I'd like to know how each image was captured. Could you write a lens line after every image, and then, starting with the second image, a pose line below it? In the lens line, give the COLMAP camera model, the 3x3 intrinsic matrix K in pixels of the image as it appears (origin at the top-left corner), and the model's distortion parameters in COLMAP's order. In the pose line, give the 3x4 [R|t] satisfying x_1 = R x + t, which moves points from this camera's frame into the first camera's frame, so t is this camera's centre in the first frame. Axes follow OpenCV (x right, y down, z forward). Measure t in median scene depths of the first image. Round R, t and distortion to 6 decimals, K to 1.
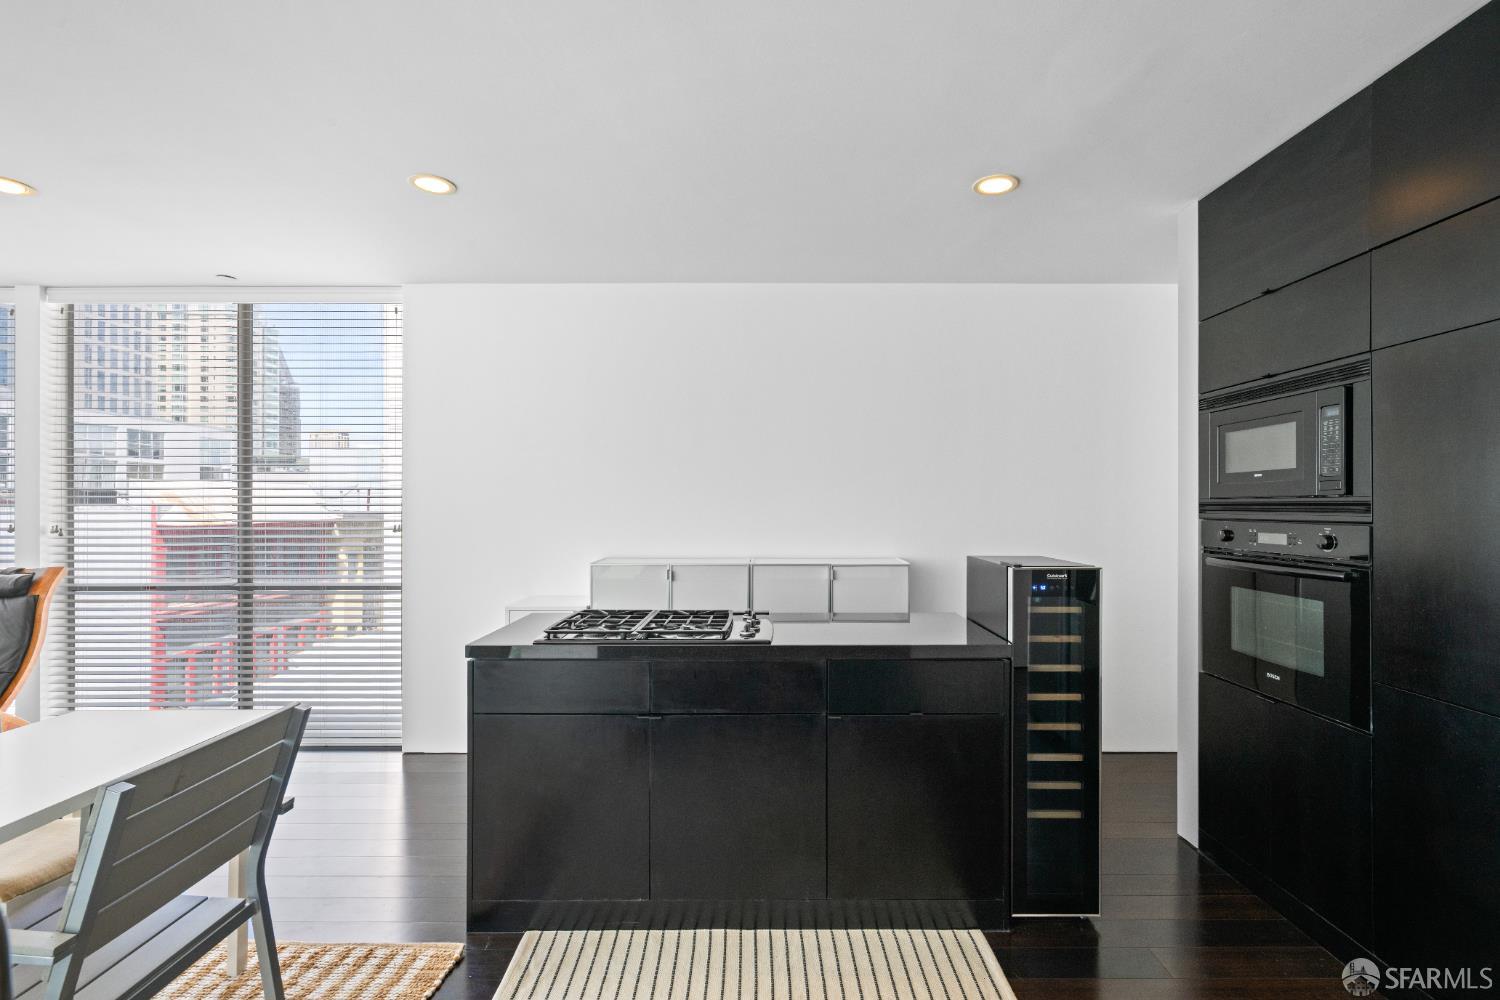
lens RADIAL K [[682.2, 0, 759.5], [0, 682.2, 505.8], [0, 0, 1]] dist [-0.000099, 0.000264]
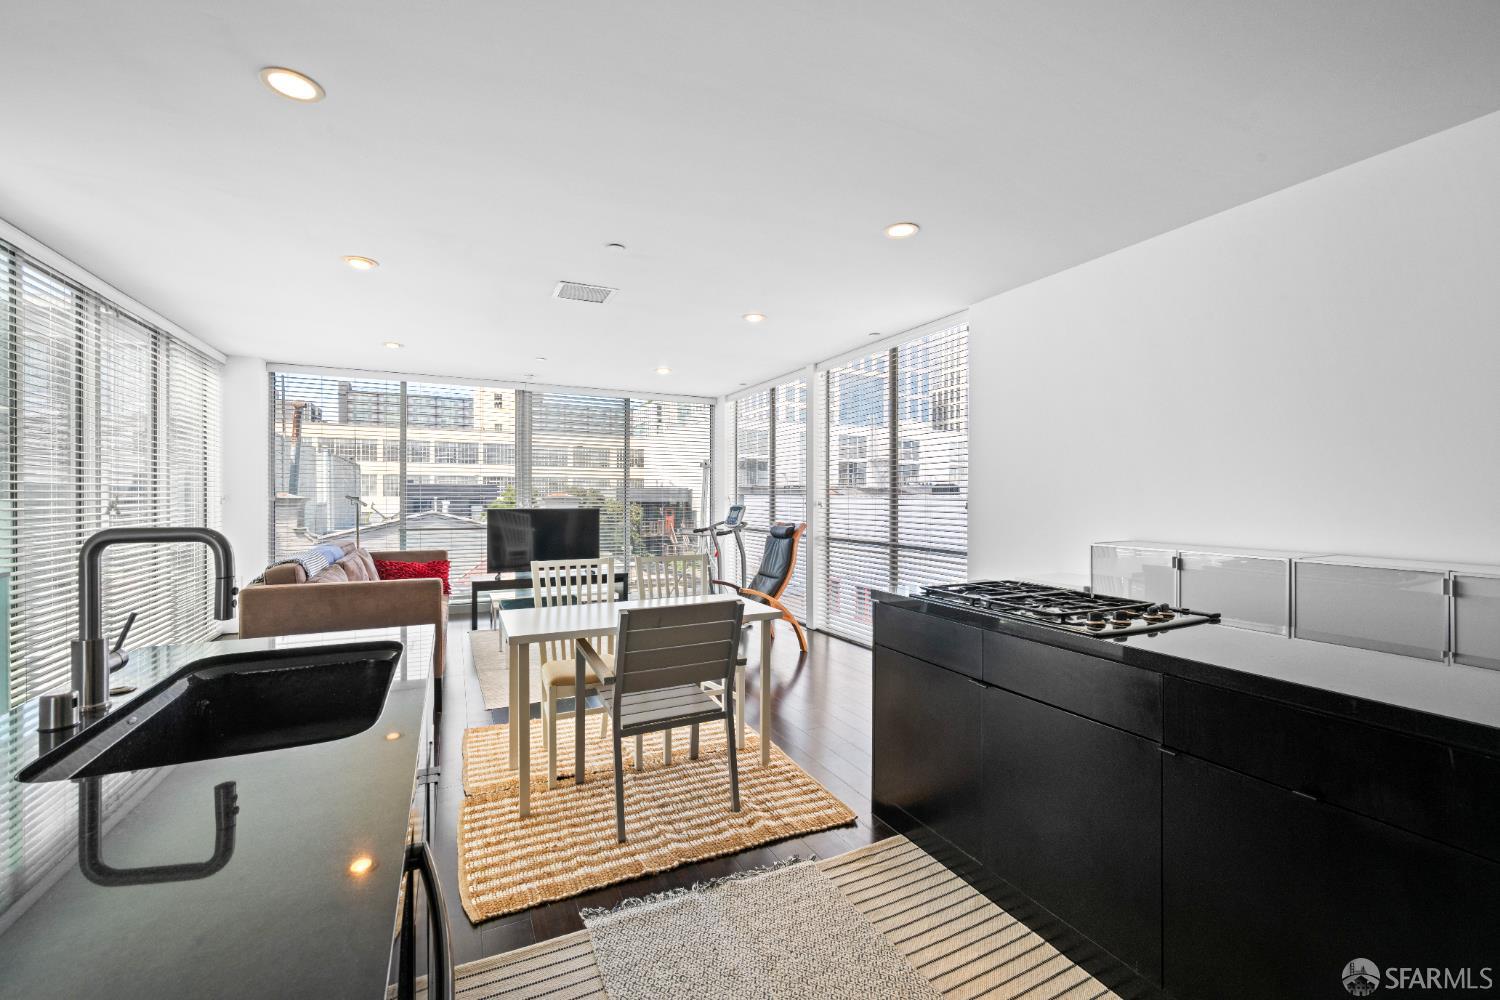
lens RADIAL K [[611.8, 0, 756.7], [0, 611.8, 498.6], [0, 0, 1]] dist [-0.002562, -0.000073]
pose [[0.445286, 0.004803, -0.895376, 0.319098], [-0.004270, 0.999986, 0.003241, 0.020618], [0.895378, 0.002380, 0.445300, 0.187363]]
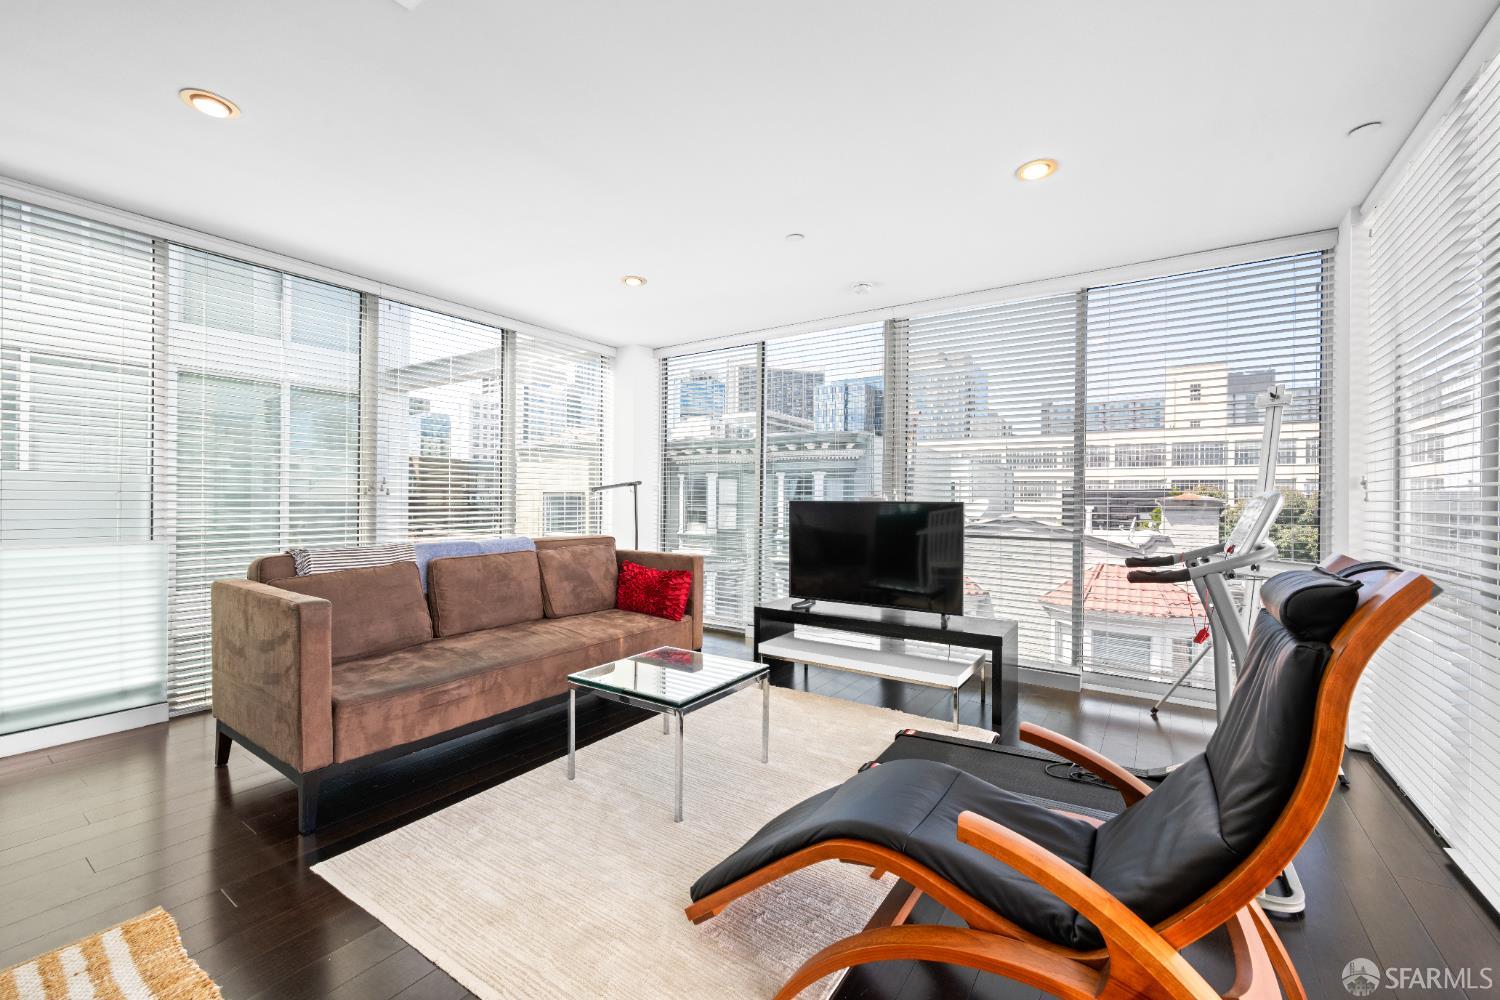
lens RADIAL K [[591.0, 0, 754.3], [0, 591.0, 491.9], [0, 0, 1]] dist [-0.000034, -0.000009]
pose [[-0.563859, -0.014995, -0.825735, -0.651278], [-0.008697, 0.999888, -0.012219, 0.059634], [0.825826, 0.000291, -0.563926, 0.873459]]
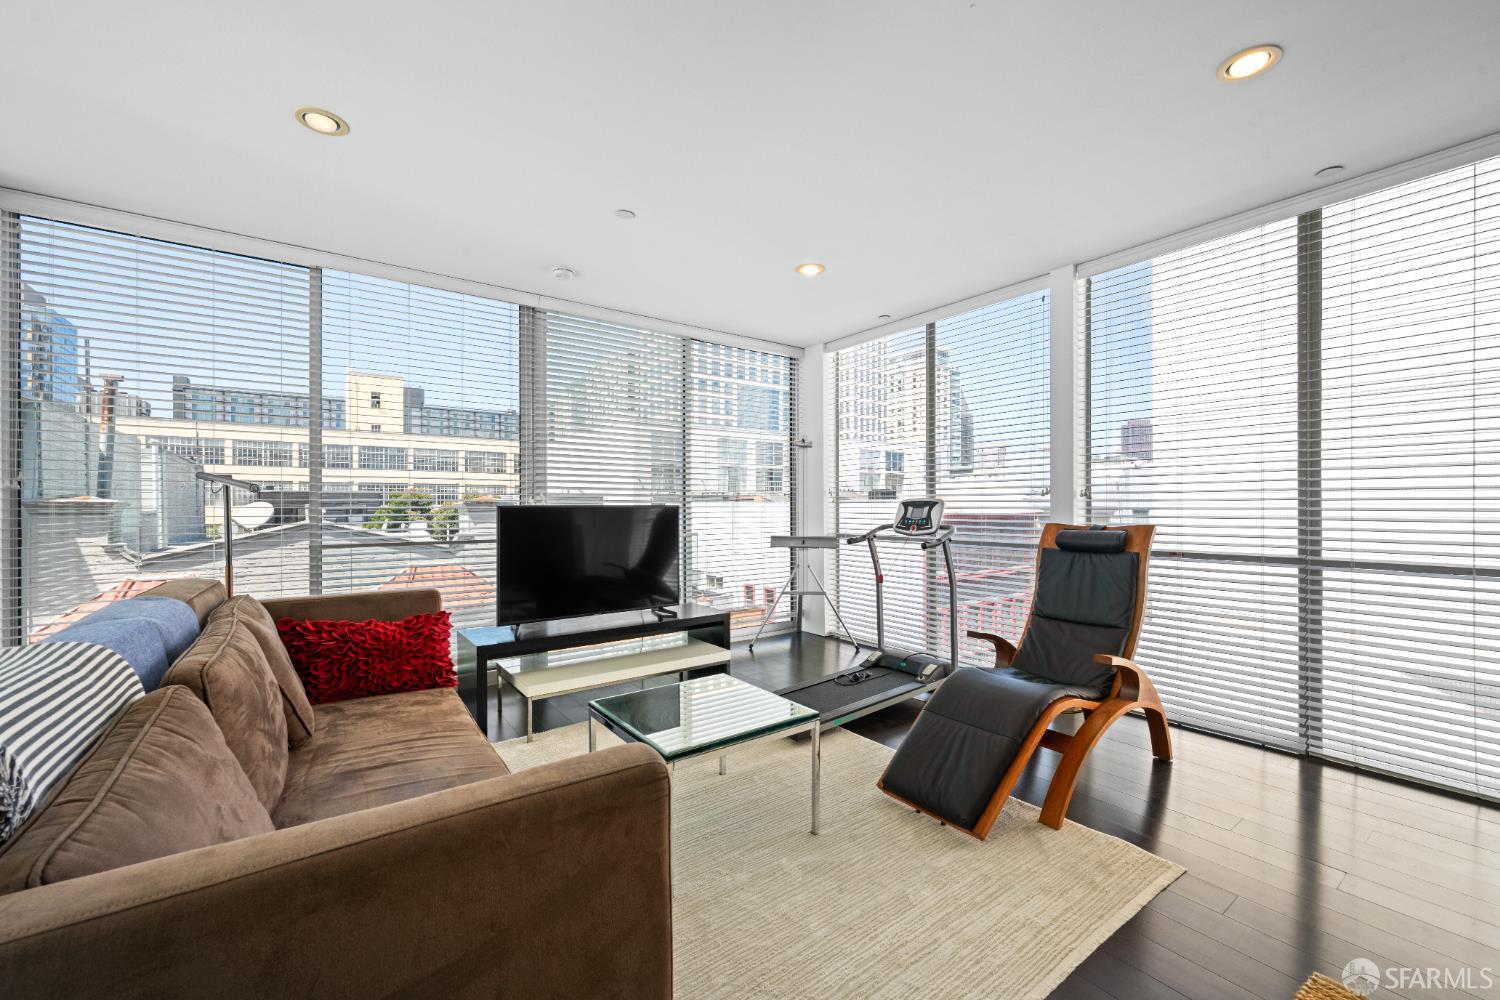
lens RADIAL K [[599.5, 0, 756.5], [0, 599.5, 505.3], [0, 0, 1]] dist [-0.000136, 0.000066]
pose [[0.591792, 0.000288, -0.806091, -0.650838], [0.000037, 1.000000, 0.000385, 0.060065], [0.806091, -0.000258, 0.591792, 0.048625]]
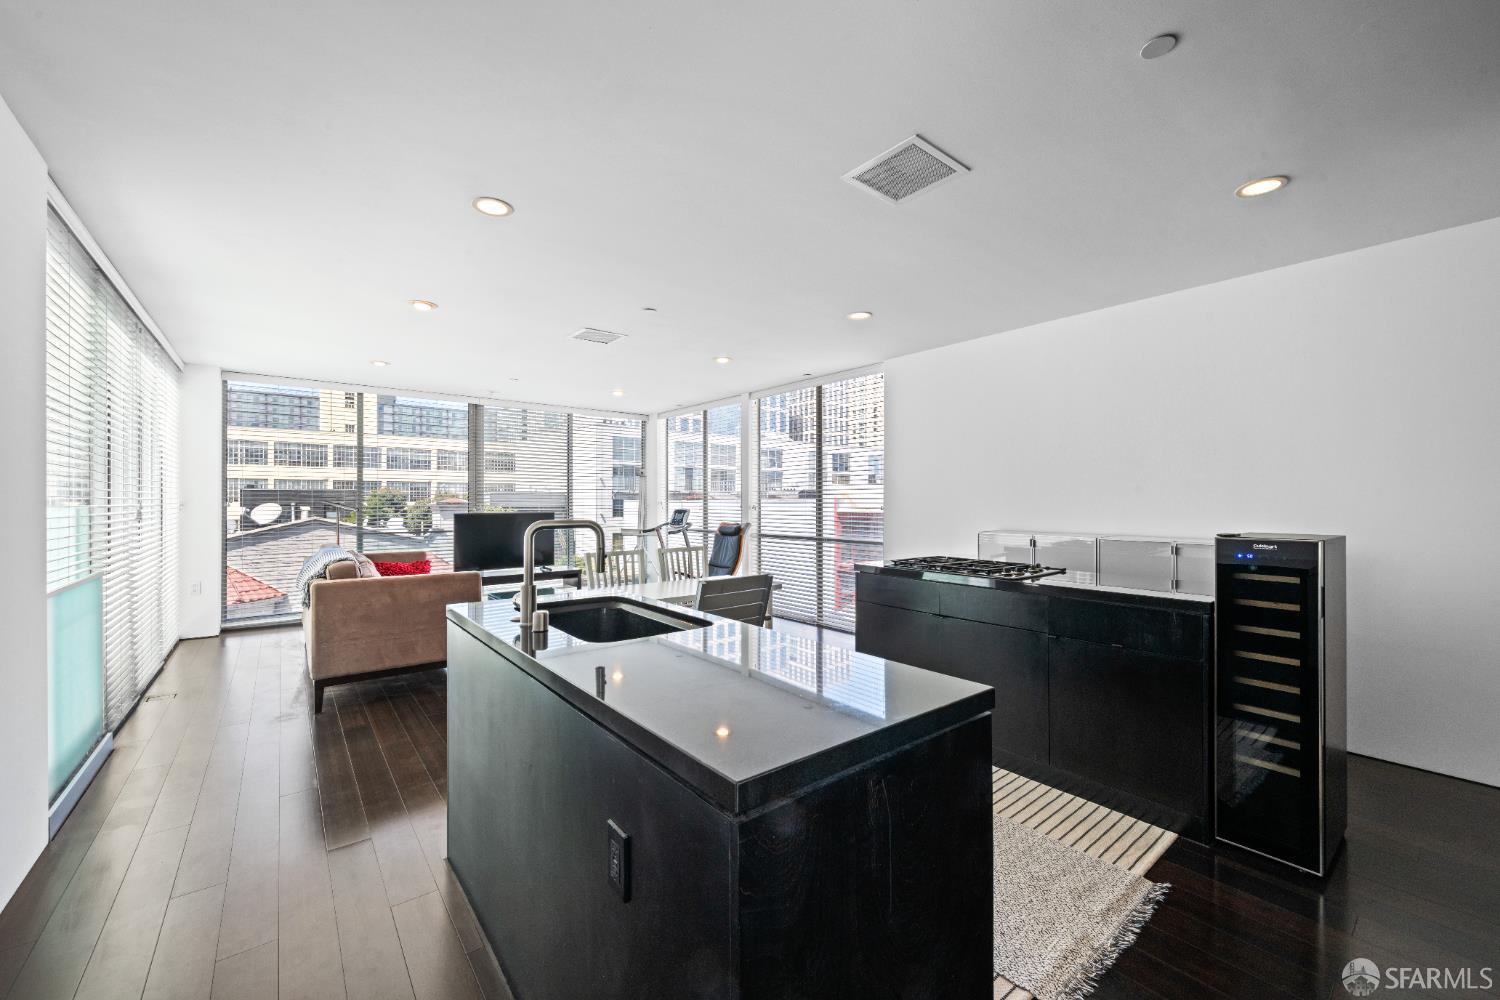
lens RADIAL K [[578.8, 0, 755.4], [0, 578.8, 500.8], [0, 0, 1]] dist [0.000402, -0.000013]
pose [[0.631256, 0.000326, -0.775575, 0.409737], [-0.001431, 0.999999, -0.000744, 0.019938], [0.775574, 0.001580, 0.631255, -0.145251]]
